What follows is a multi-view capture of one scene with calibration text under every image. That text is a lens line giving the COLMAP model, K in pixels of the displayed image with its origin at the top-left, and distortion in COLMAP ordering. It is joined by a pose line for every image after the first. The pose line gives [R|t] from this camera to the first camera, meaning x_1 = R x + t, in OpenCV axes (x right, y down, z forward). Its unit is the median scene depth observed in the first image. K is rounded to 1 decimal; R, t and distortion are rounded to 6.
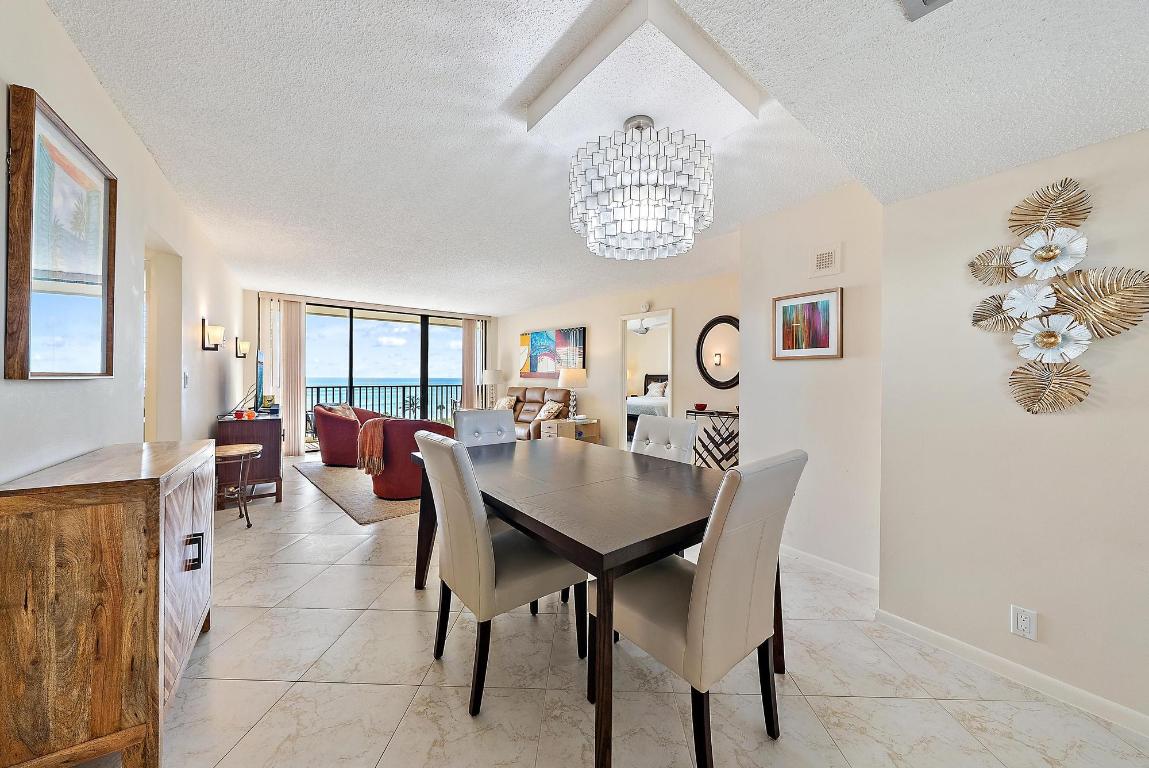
lens RADIAL K [[399.3, 0, 579.1], [0, 399.3, 370.5], [0, 0, 1]] dist [-0.001761, -0.000056]
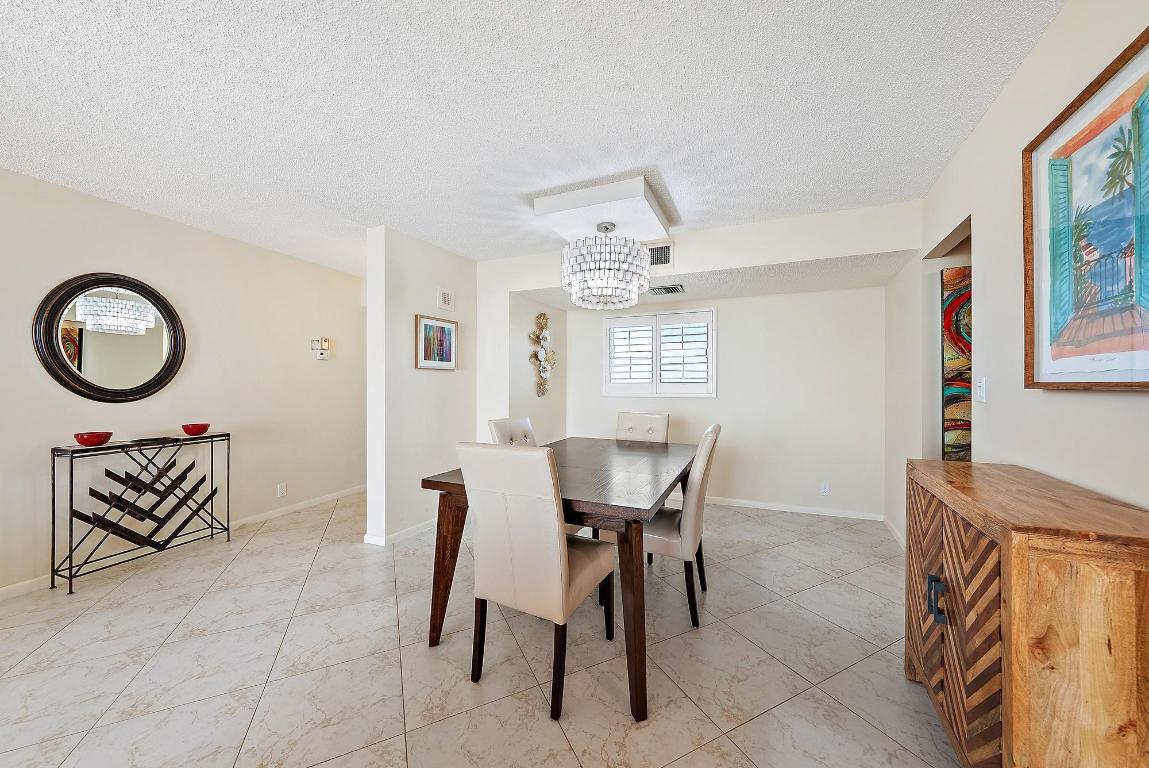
lens RADIAL K [[410.6, 0, 565.6], [0, 410.6, 379.0], [0, 0, 1]] dist [0.001247, 0.000099]
pose [[-0.487435, 0.001847, 0.873157, -0.826686], [-0.018933, 0.999740, -0.012684, 0.014875], [-0.872954, -0.022714, -0.487273, 1.309320]]
